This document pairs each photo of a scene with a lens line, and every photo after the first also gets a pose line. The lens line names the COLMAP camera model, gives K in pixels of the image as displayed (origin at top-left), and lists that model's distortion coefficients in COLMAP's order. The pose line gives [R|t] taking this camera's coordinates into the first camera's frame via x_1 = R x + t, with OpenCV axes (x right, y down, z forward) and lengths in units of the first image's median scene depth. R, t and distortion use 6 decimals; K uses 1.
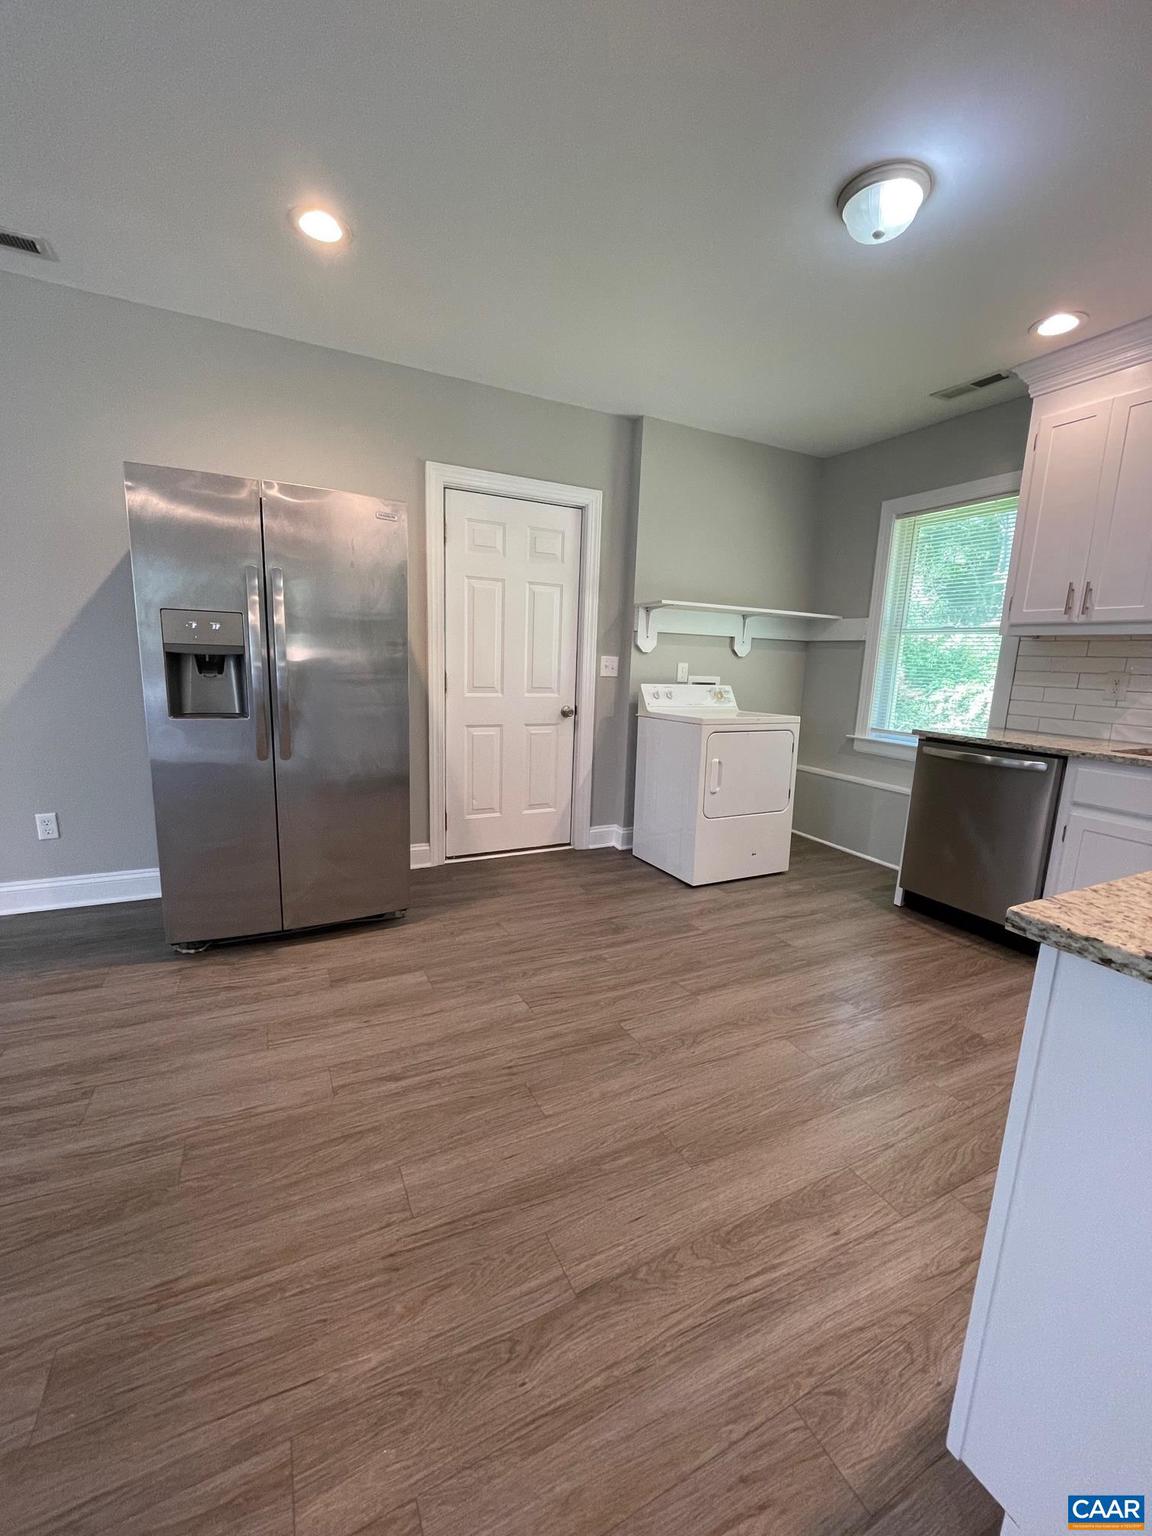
lens RADIAL K [[619.9, 0, 576.8], [0, 619.9, 771.1], [0, 0, 1]] dist [-0.001695, -0.000955]
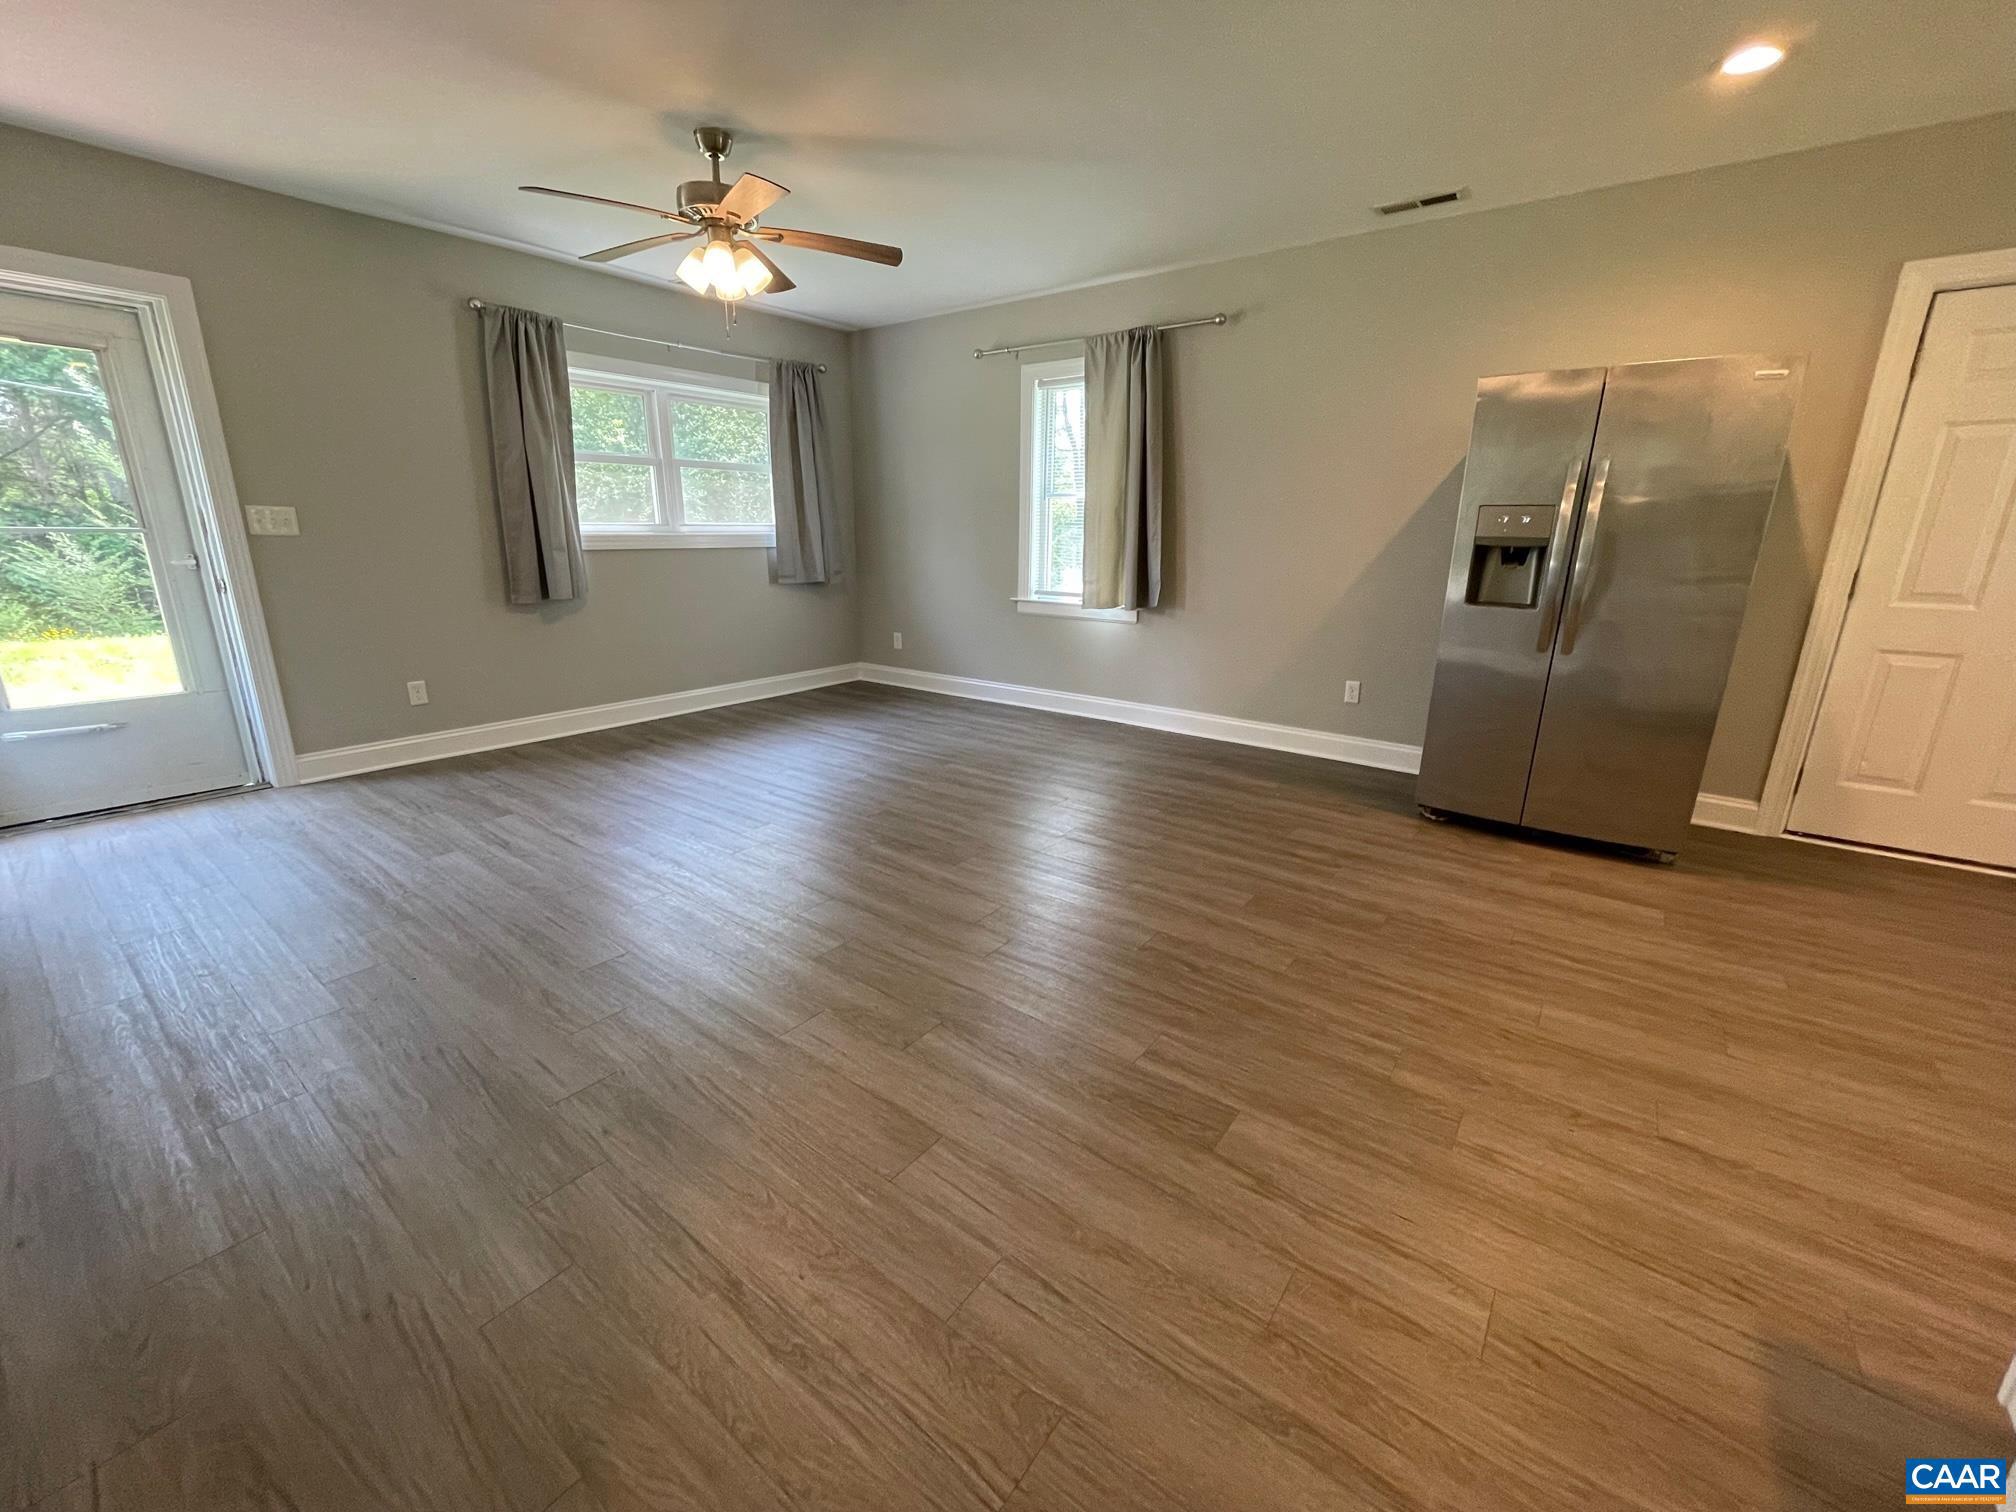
lens RADIAL K [[813.6, 0, 1011.0], [0, 813.6, 754.4], [0, 0, 1]] dist [-0.001695, -0.000955]
pose [[0.439114, 0.213236, -0.872759, 0.243195], [-0.156643, 0.974718, 0.159335, 0.054636], [0.884670, 0.066746, 0.461415, -0.290149]]
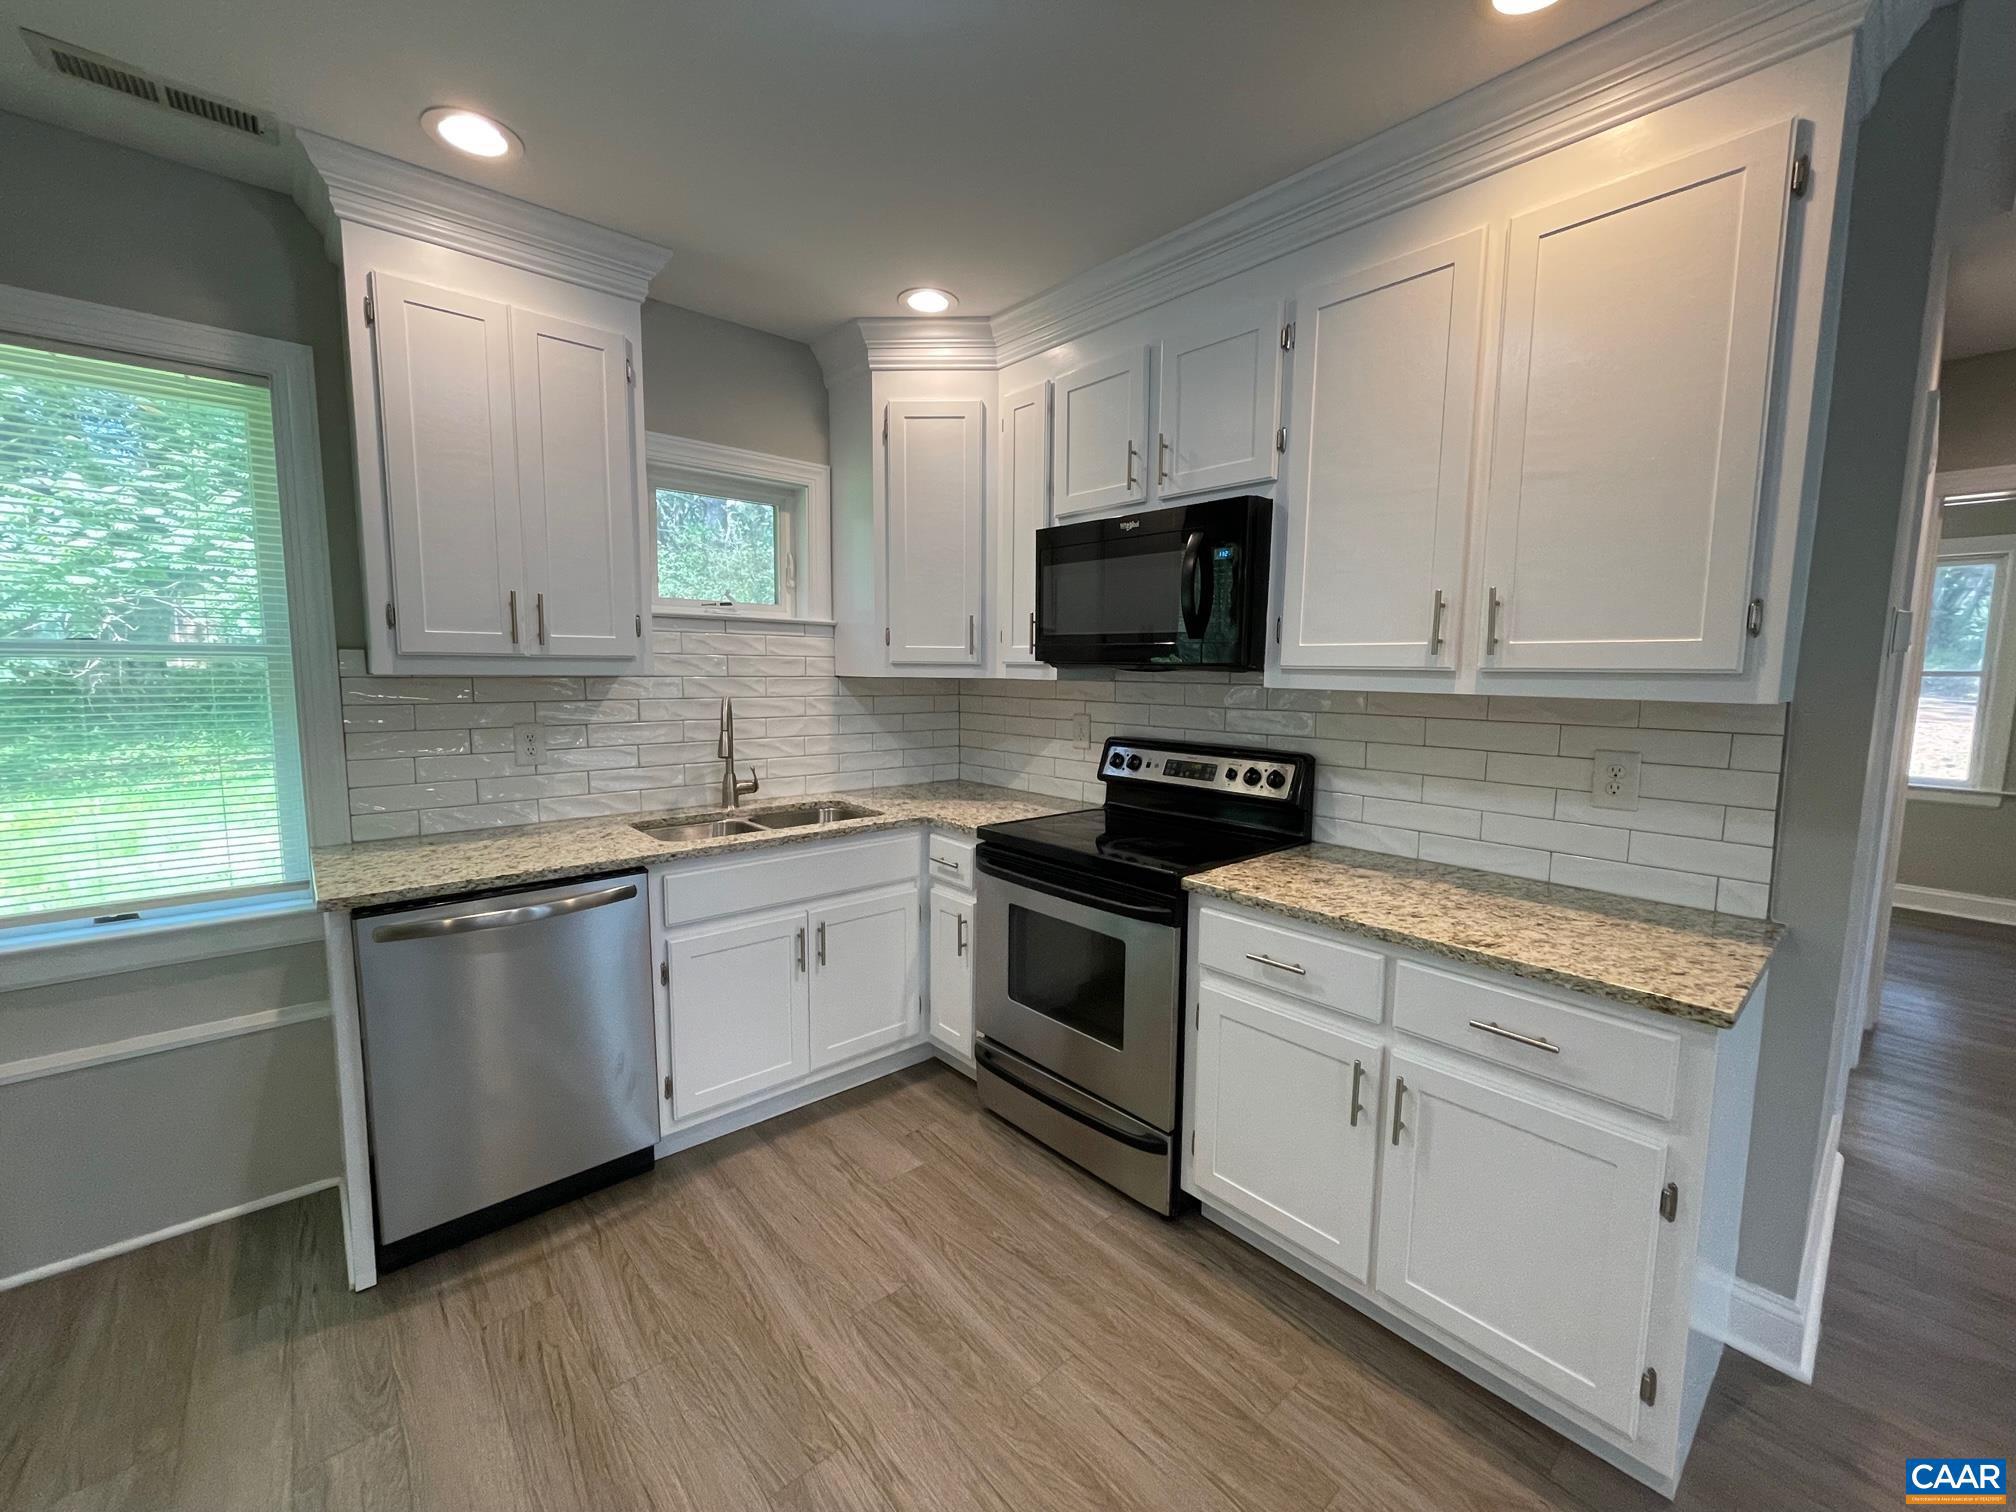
lens RADIAL K [[813.6, 0, 1014.2], [0, 813.6, 754.5], [0, 0, 1]] dist [-0.001695, -0.000955]
pose [[-0.253150, -0.144594, 0.956560, -0.101707], [0.155129, 0.969906, 0.187665, -0.202548], [-0.954908, 0.195897, -0.223101, 0.670206]]
